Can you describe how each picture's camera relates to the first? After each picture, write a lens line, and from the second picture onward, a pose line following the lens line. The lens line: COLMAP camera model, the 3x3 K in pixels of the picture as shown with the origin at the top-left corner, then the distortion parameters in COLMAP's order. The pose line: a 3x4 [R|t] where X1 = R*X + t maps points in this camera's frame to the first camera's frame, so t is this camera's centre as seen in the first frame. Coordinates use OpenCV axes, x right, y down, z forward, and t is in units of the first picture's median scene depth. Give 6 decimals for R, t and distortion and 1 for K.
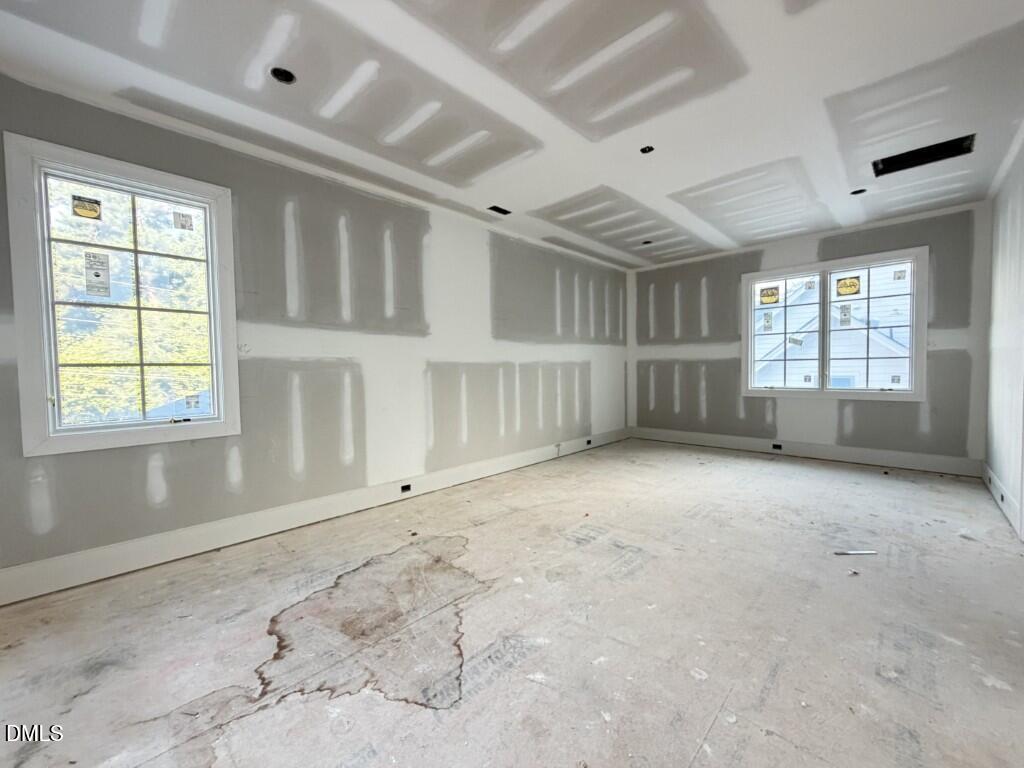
lens RADIAL K [[410.0, 0, 509.6], [0, 410.0, 384.0], [0, 0, 1]] dist [0.001015, -0.000169]
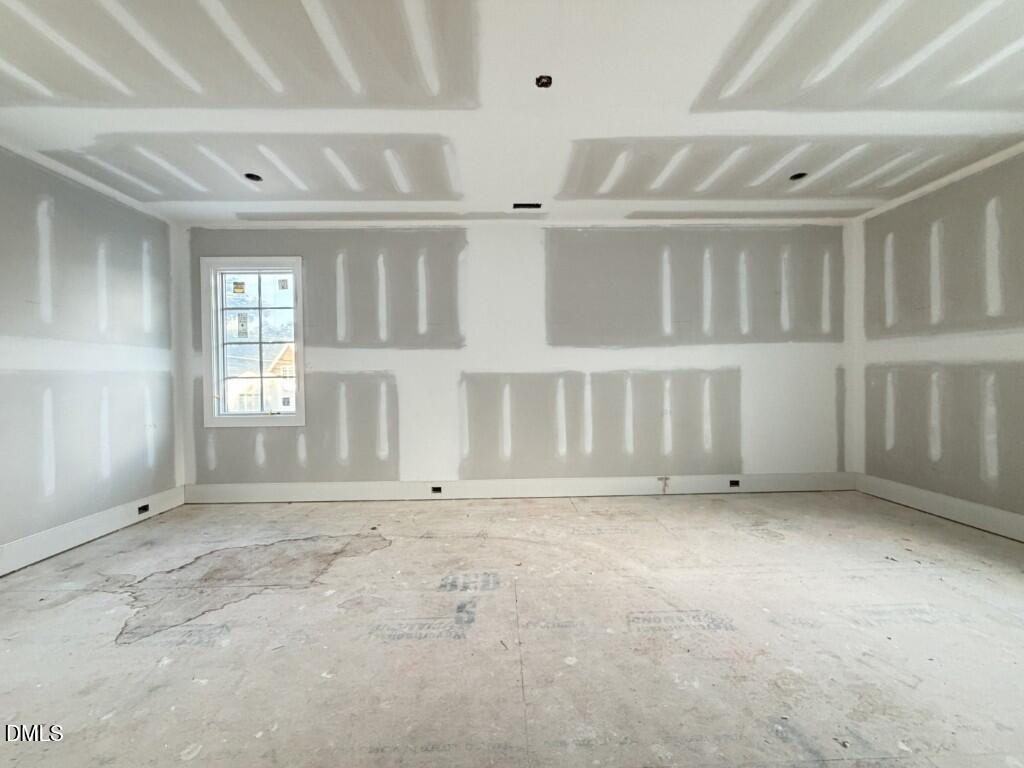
lens RADIAL K [[410.0, 0, 509.6], [0, 410.0, 384.0], [0, 0, 1]] dist [0.001015, -0.000169]
pose [[0.715401, 0.014114, -0.698571, 0.713996], [-0.023490, 0.999717, -0.003858, -0.028573], [0.698319, 0.019170, 0.715530, 0.397493]]
